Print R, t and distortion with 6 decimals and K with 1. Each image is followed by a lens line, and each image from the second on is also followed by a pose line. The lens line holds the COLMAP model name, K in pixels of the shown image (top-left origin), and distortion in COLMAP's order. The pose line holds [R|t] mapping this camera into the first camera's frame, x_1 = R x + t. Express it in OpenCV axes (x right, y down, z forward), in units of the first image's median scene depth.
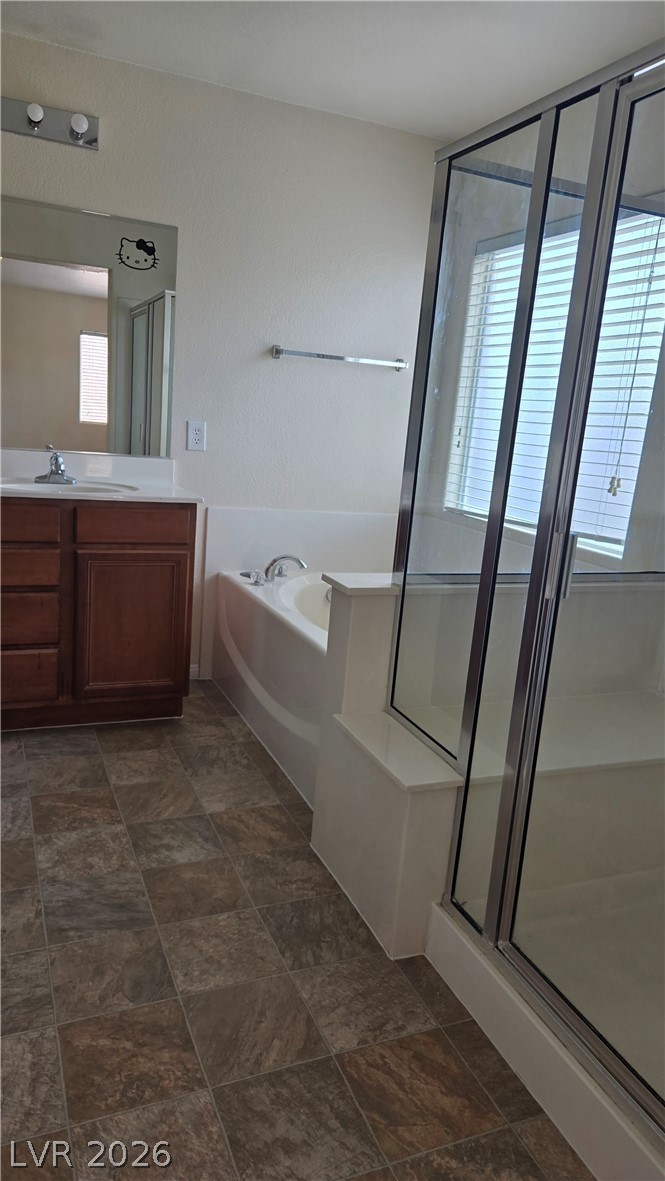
lens RADIAL K [[789.3, 0, 327.7], [0, 789.3, 591.8], [0, 0, 1]] dist [0.076728, -0.055957]
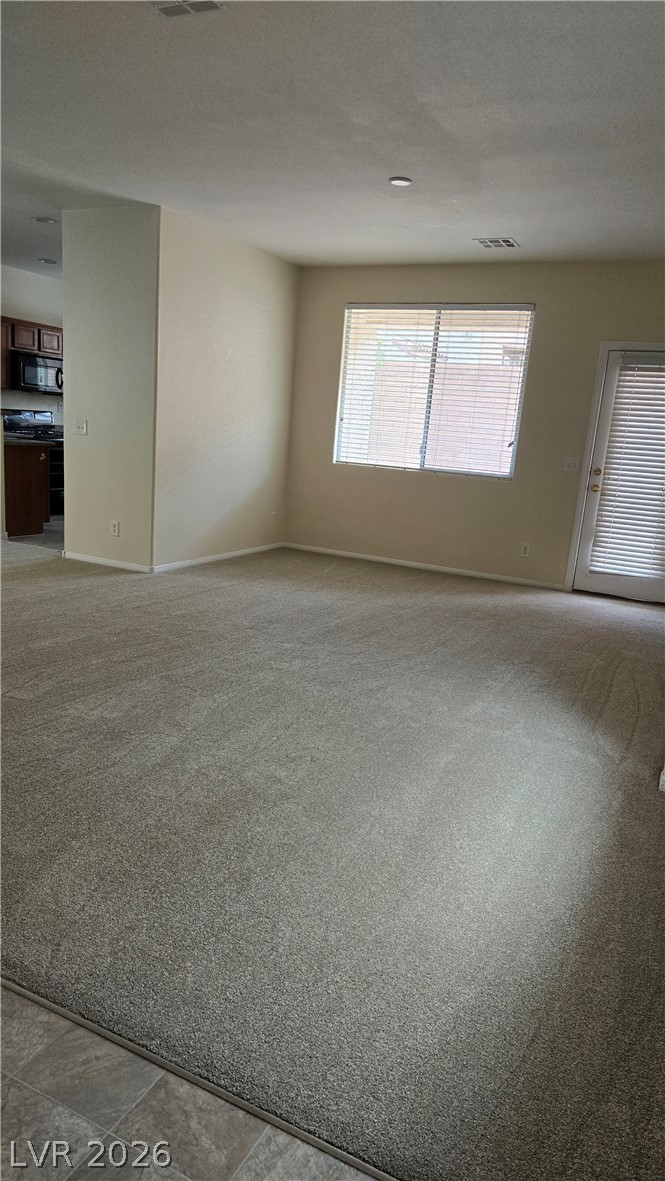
lens RADIAL K [[789.3, 0, 327.7], [0, 789.3, 591.8], [0, 0, 1]] dist [0.076728, -0.055957]
pose [[-0.622652, -0.286044, 0.728343, -0.874128], [0.058605, 0.911130, 0.407931, -0.402855], [-0.780301, 0.296683, -0.550553, 1.226182]]
